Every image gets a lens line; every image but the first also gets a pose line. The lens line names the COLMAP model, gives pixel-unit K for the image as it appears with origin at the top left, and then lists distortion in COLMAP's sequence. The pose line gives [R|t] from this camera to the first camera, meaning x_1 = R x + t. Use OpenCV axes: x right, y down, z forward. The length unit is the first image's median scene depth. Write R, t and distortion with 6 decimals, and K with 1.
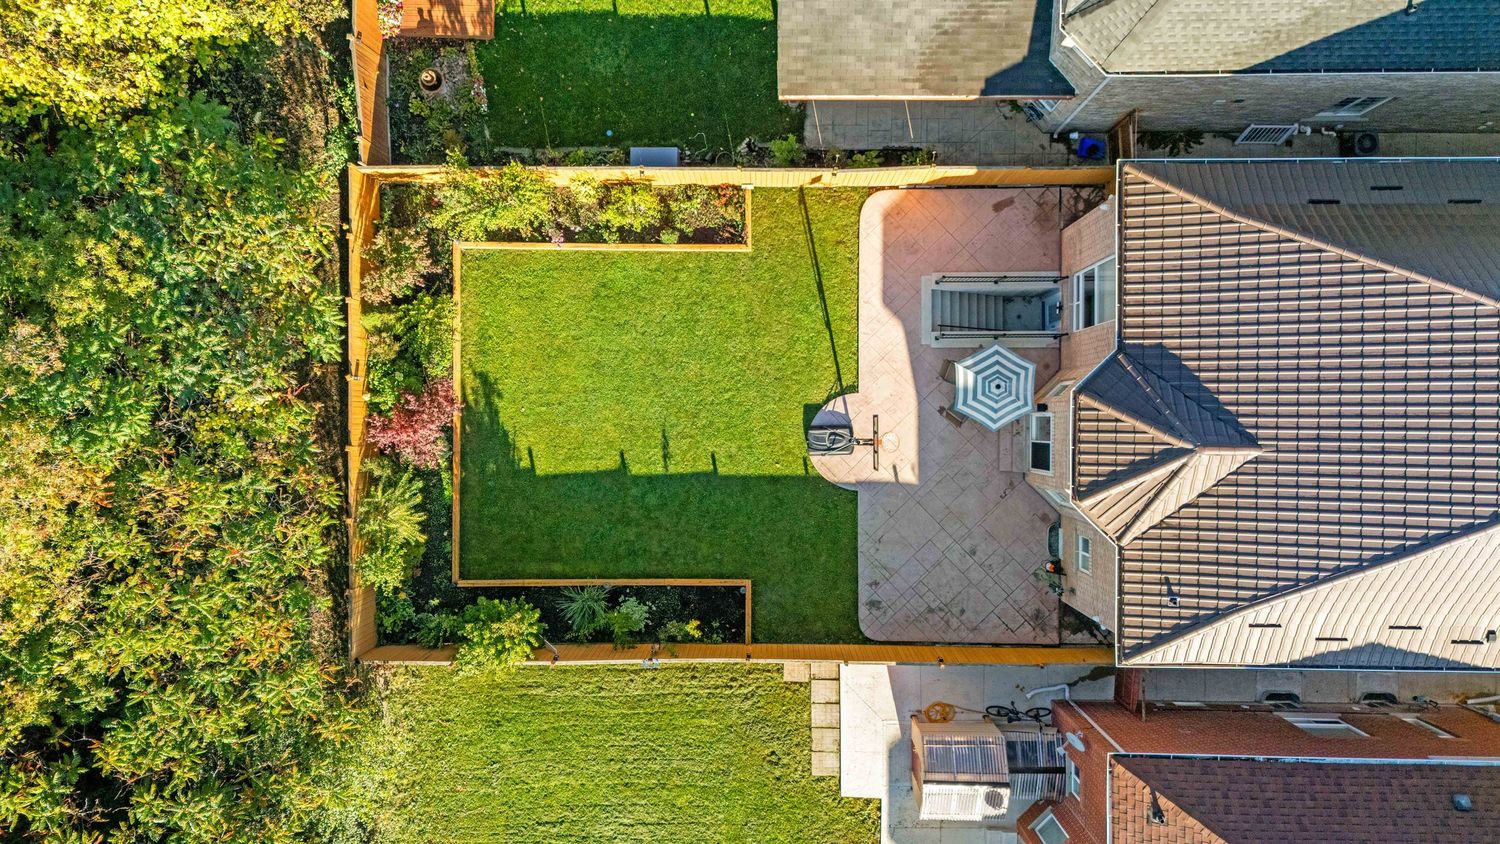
lens RADIAL K [[1105.7, 0, 751.9], [0, 1105.7, 420.8], [0, 0, 1]] dist [0.074042, -0.072725]
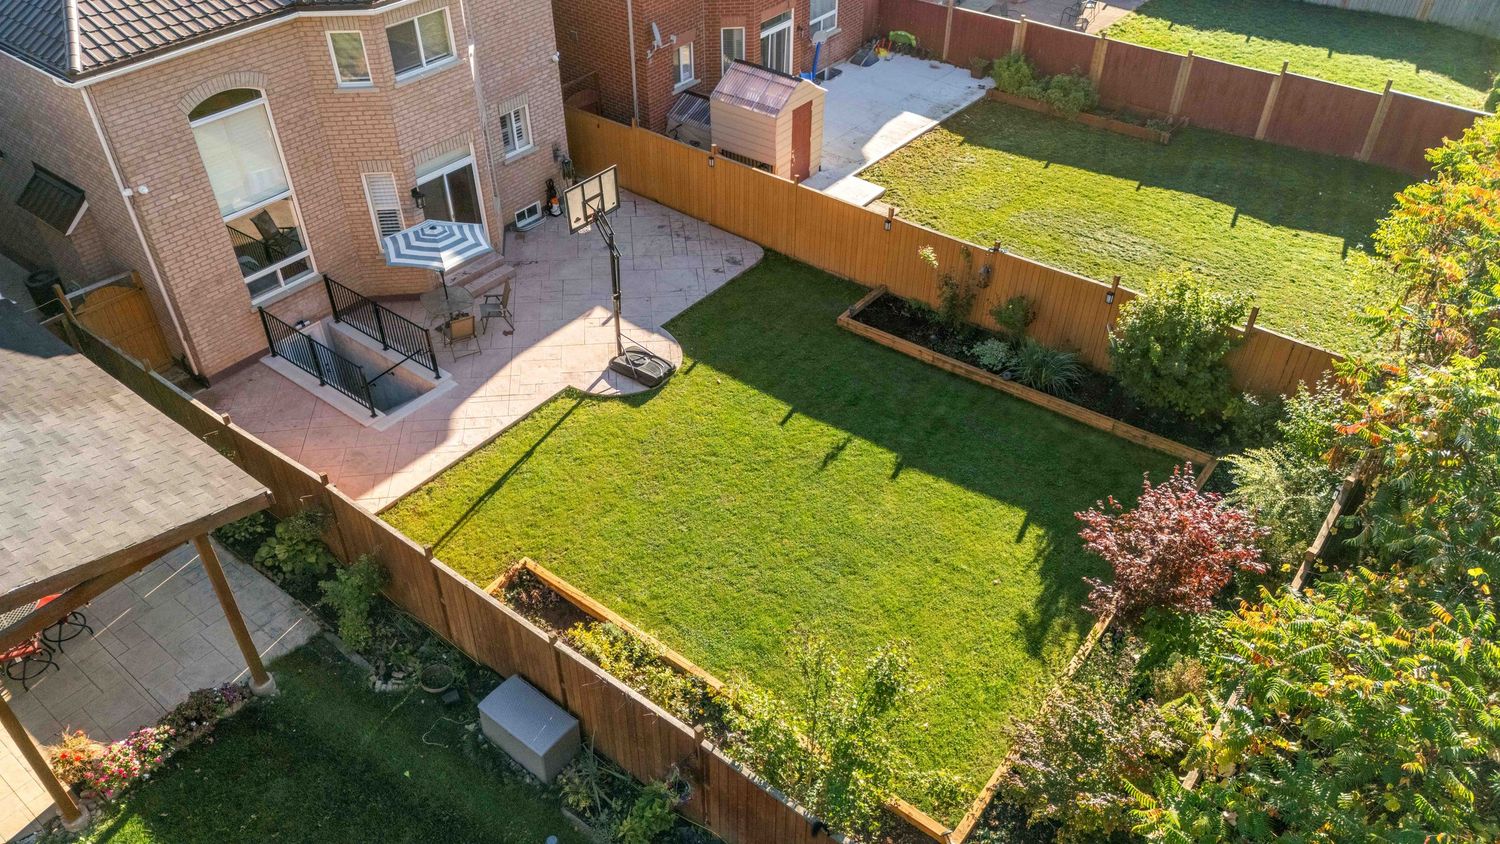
lens RADIAL K [[1097.8, 0, 751.4], [0, 1097.8, 422.9], [0, 0, 1]] dist [0.068086, -0.070183]
pose [[-0.791267, -0.373194, 0.484379, -0.359742], [0.611357, -0.498105, 0.614925, -0.411415], [0.011785, 0.782699, 0.622289, 0.578117]]
